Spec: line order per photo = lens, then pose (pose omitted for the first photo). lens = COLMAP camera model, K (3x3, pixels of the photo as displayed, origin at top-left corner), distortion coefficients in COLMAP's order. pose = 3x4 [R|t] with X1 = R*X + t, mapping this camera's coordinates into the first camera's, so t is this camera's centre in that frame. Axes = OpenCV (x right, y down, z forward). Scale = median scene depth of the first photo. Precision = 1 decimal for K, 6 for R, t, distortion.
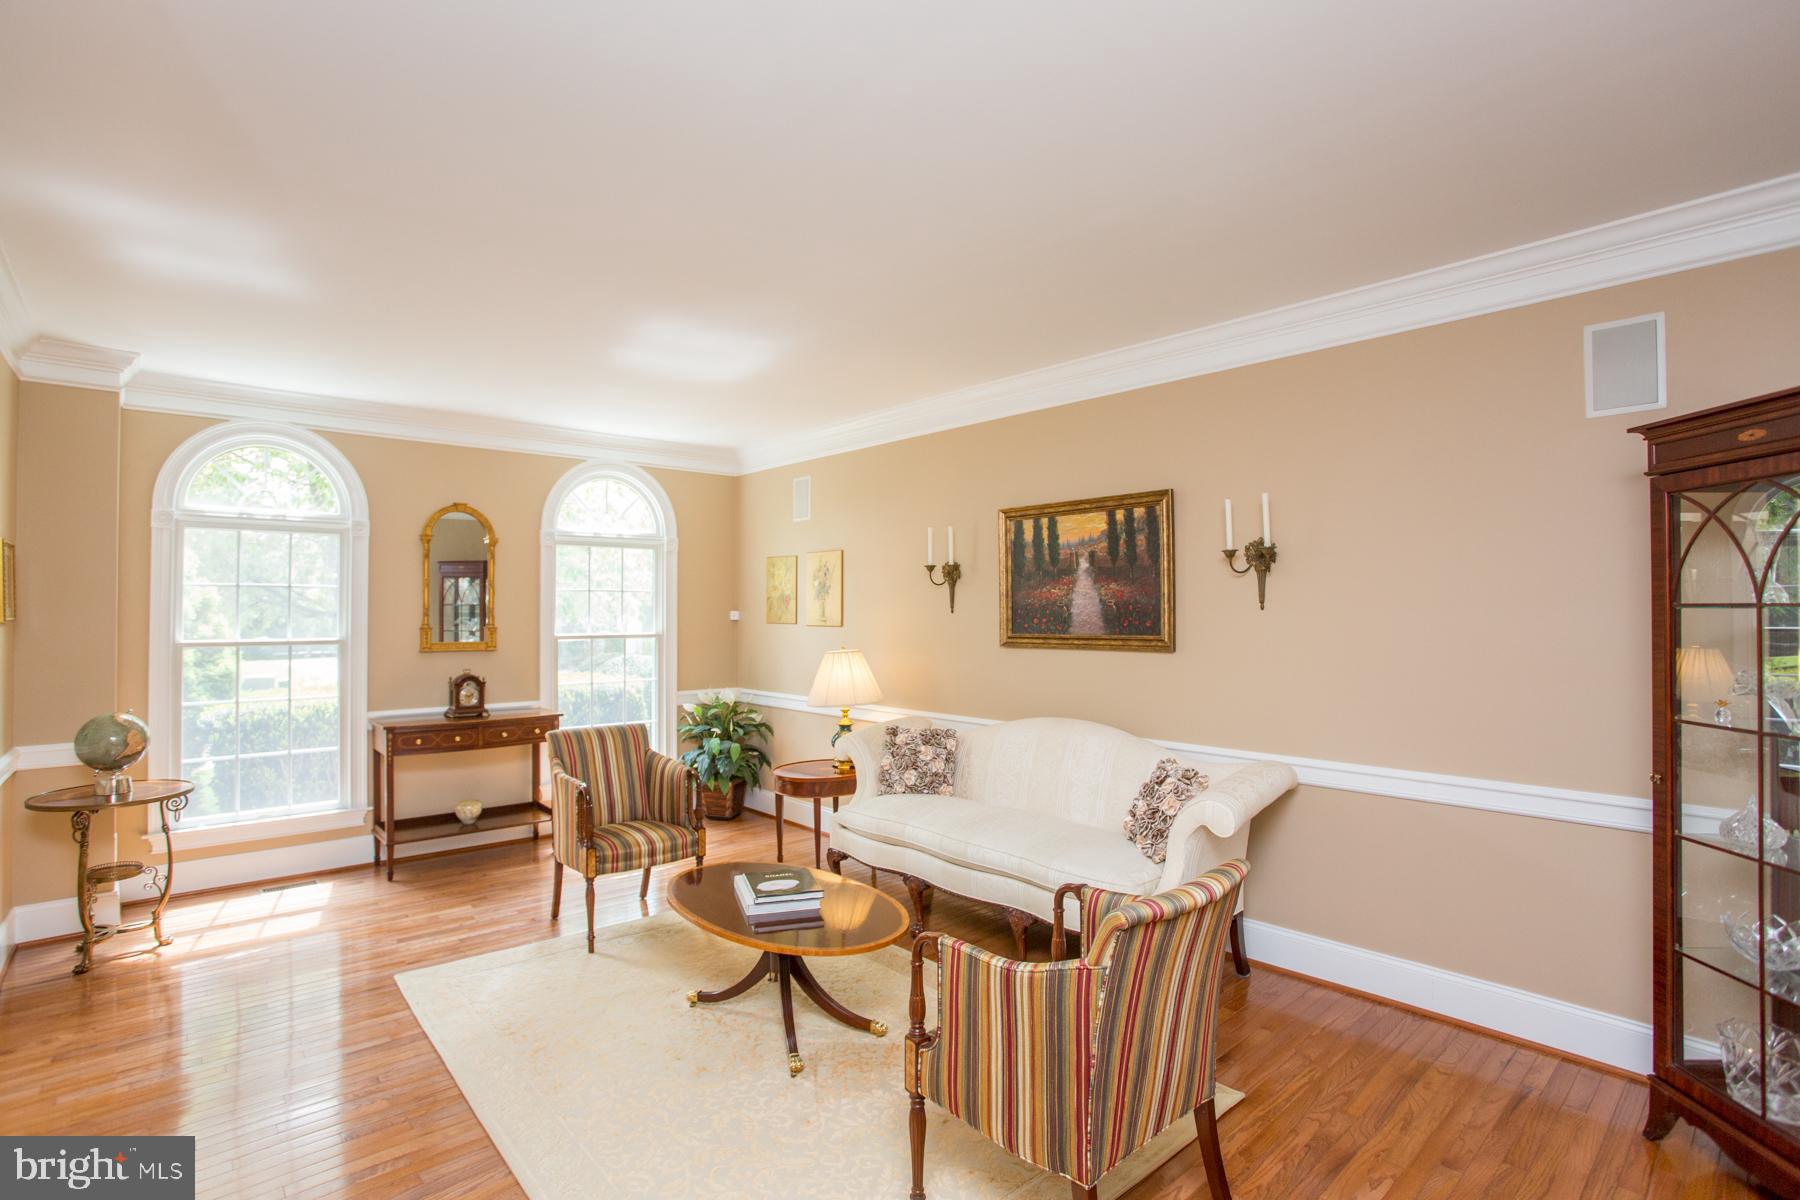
lens RADIAL K [[862.6, 0, 900.0], [0, 862.6, 600.0], [0, 0, 1]] dist [-0.077225, 0.035342]
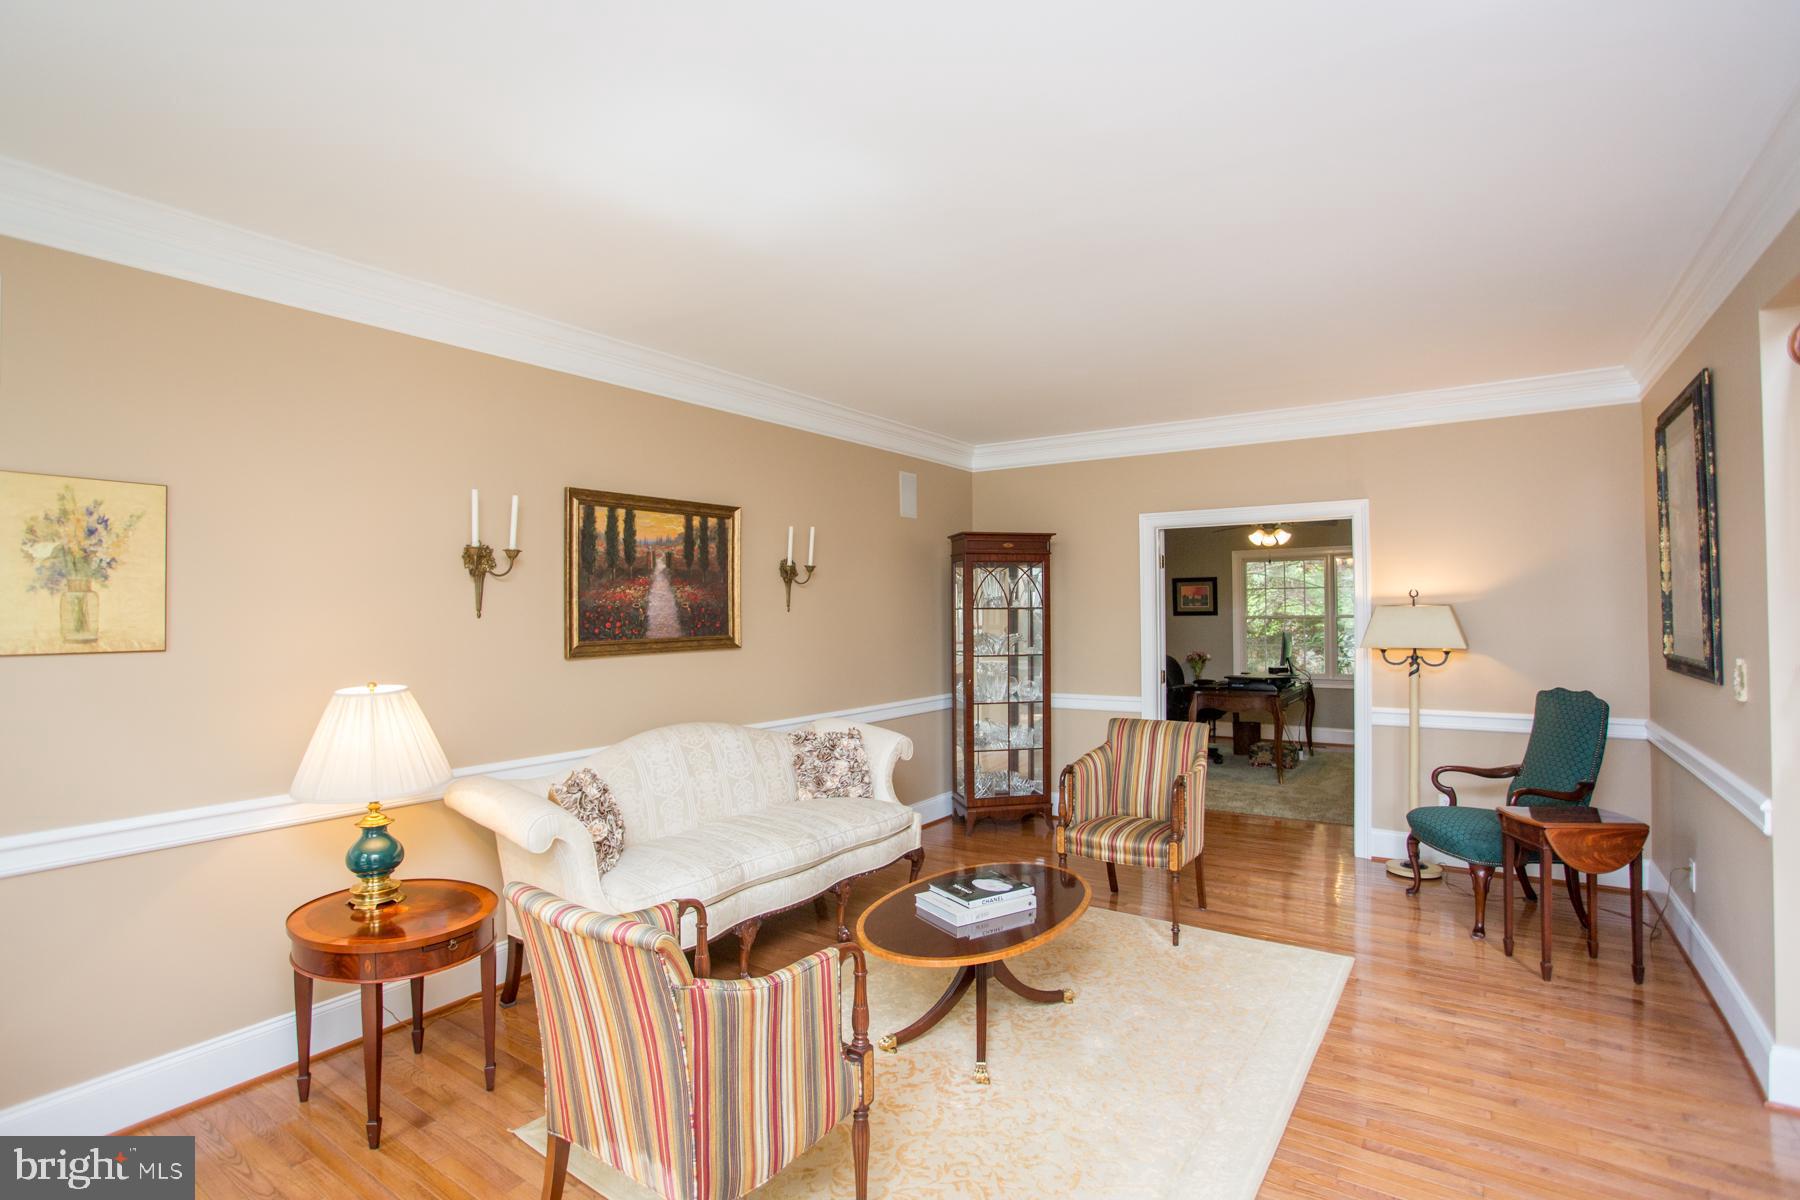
lens RADIAL K [[862.6, 0, 900.0], [0, 862.6, 600.0], [0, 0, 1]] dist [-0.077225, 0.035342]
pose [[-0.224074, 0.017395, 0.974417, -0.786563], [-0.001365, 0.999834, -0.018162, 0.014827], [-0.974571, -0.005400, -0.224013, 0.954690]]
